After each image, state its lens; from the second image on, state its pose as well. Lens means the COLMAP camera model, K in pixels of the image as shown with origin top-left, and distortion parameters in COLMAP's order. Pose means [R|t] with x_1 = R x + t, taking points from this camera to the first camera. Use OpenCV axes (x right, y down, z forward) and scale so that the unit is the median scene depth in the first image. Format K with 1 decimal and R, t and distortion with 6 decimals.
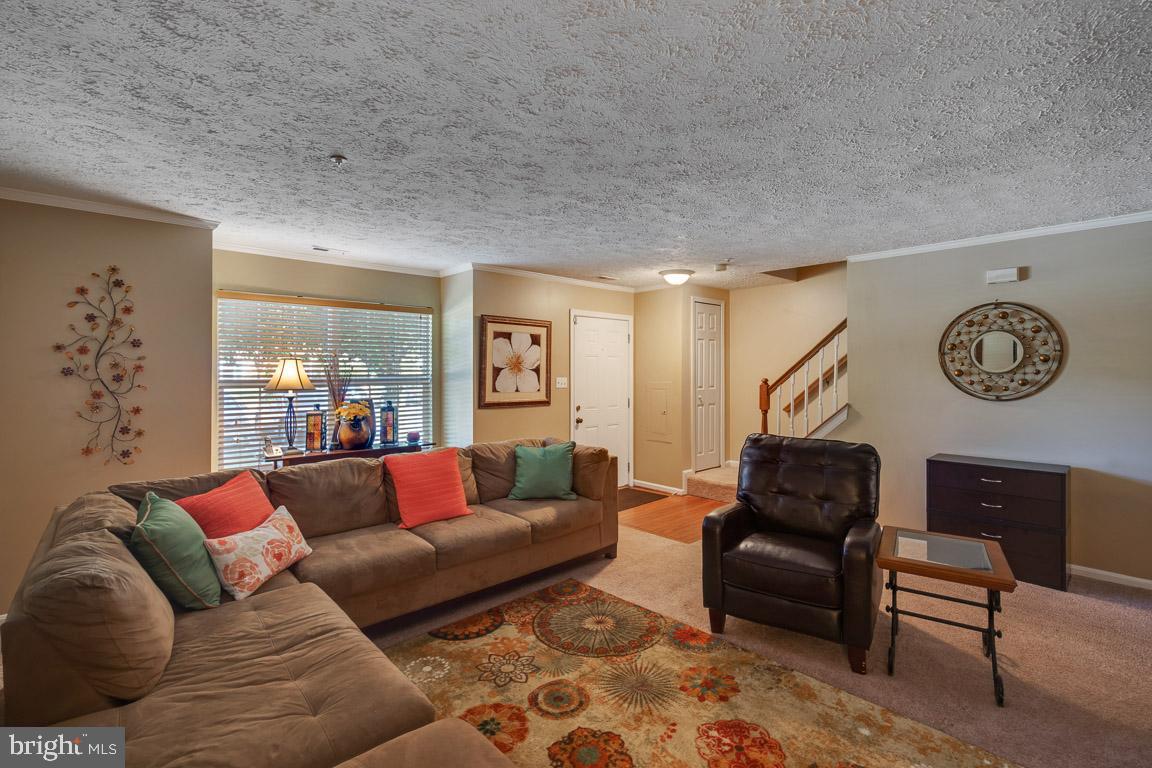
lens RADIAL K [[528.1, 0, 561.9], [0, 528.1, 377.4], [0, 0, 1]] dist [-0.001850, 0.000777]
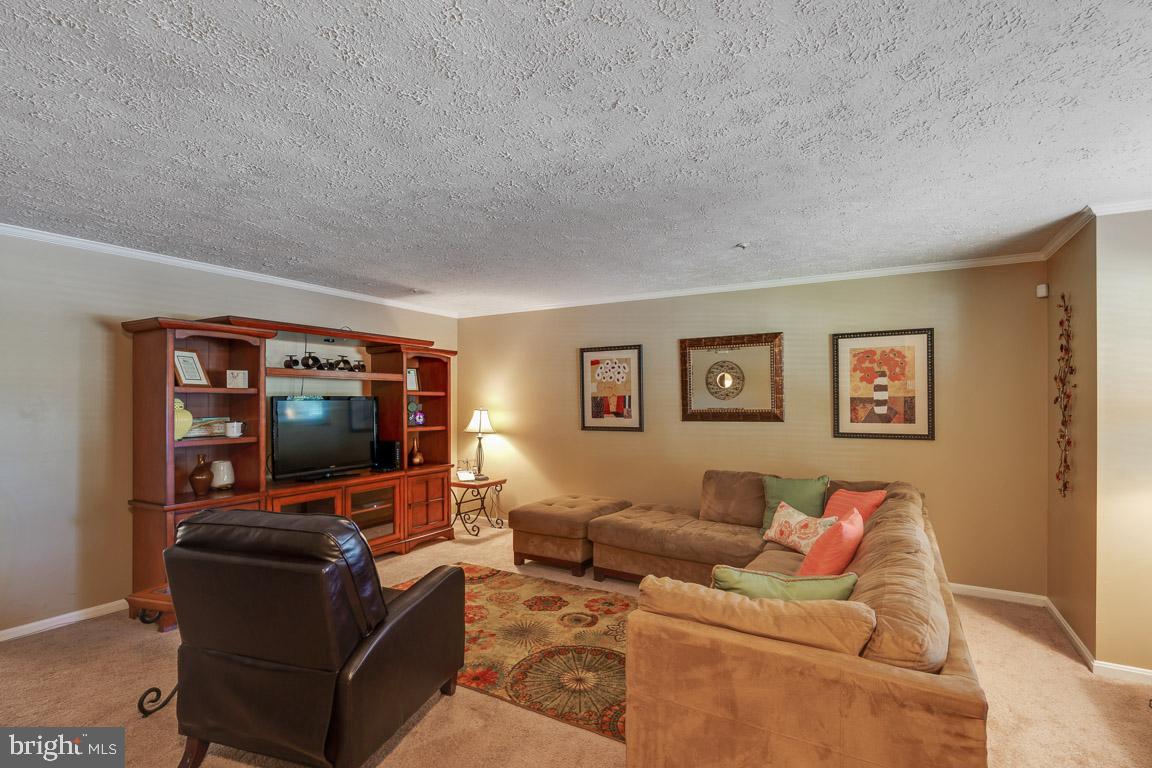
lens RADIAL K [[544.6, 0, 573.3], [0, 544.6, 404.0], [0, 0, 1]] dist [0.000460, 0.000420]
pose [[-0.950808, -0.000002, -0.309780, 0.325654], [-0.007279, 0.999724, 0.022335, -0.020452], [0.309694, 0.023492, -0.950546, 1.653521]]
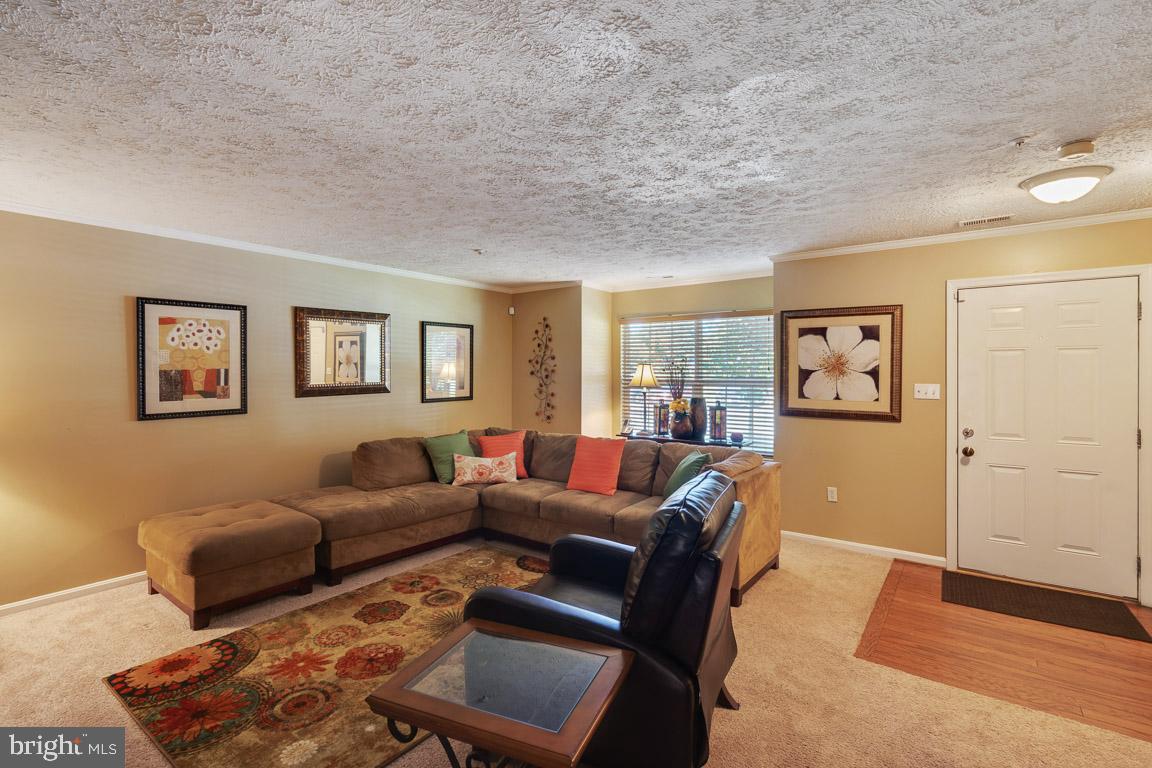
lens RADIAL K [[528.5, 0, 576.0], [0, 528.5, 384.0], [0, 0, 1]] dist [-0.014619, 0.000243]
pose [[0.194745, 0.023135, -0.980581, 1.005042], [-0.014376, 0.999682, 0.020730, -0.012366], [0.980749, 0.010060, 0.195016, 0.729364]]
